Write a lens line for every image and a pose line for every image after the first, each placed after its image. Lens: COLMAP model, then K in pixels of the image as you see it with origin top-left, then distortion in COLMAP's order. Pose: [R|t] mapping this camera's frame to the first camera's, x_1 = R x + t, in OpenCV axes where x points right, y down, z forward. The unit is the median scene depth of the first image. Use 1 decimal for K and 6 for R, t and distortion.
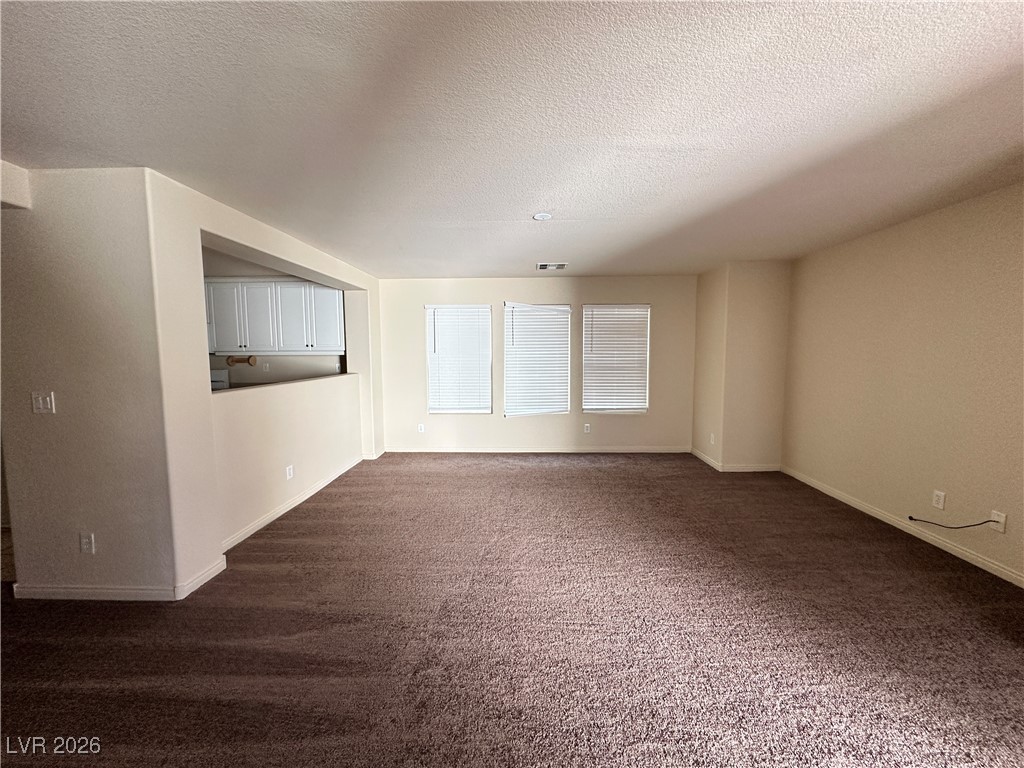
lens RADIAL K [[406.7, 0, 514.0], [0, 406.7, 382.0], [0, 0, 1]] dist [-0.003821, 0.000802]
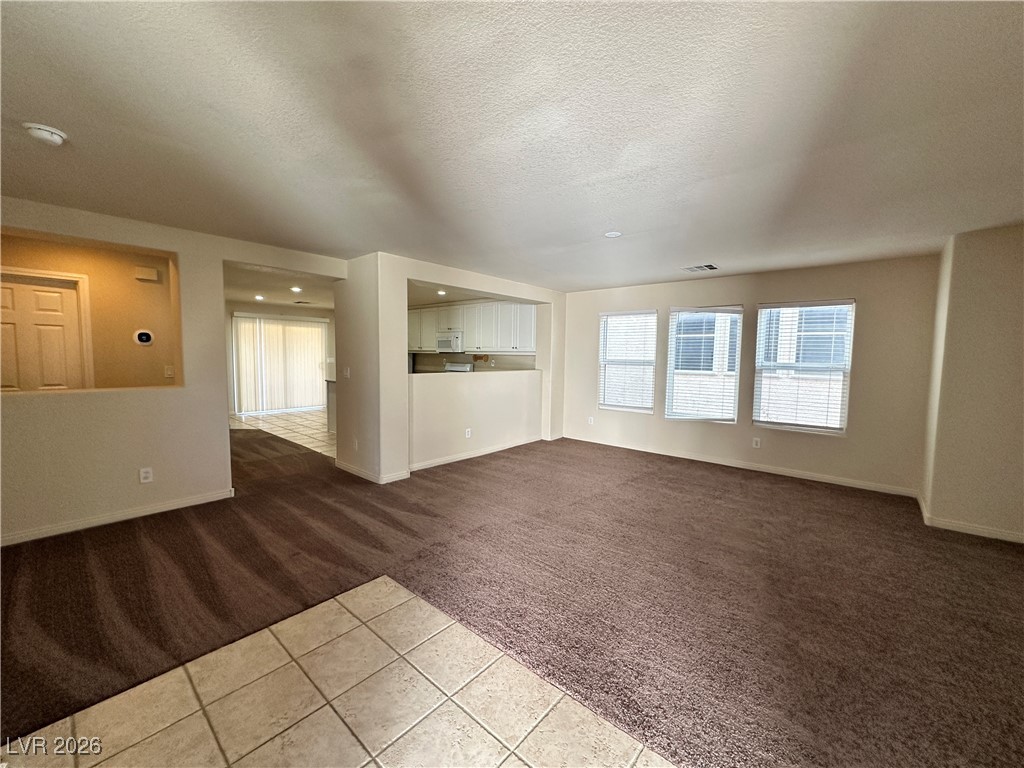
lens RADIAL K [[406.7, 0, 515.0], [0, 406.7, 384.5], [0, 0, 1]] dist [-0.003821, 0.000802]
pose [[0.778047, 0.064199, -0.624917, 0.578257], [-0.068107, 0.997521, 0.017681, 0.011495], [0.624503, 0.028805, 0.780491, -0.049823]]
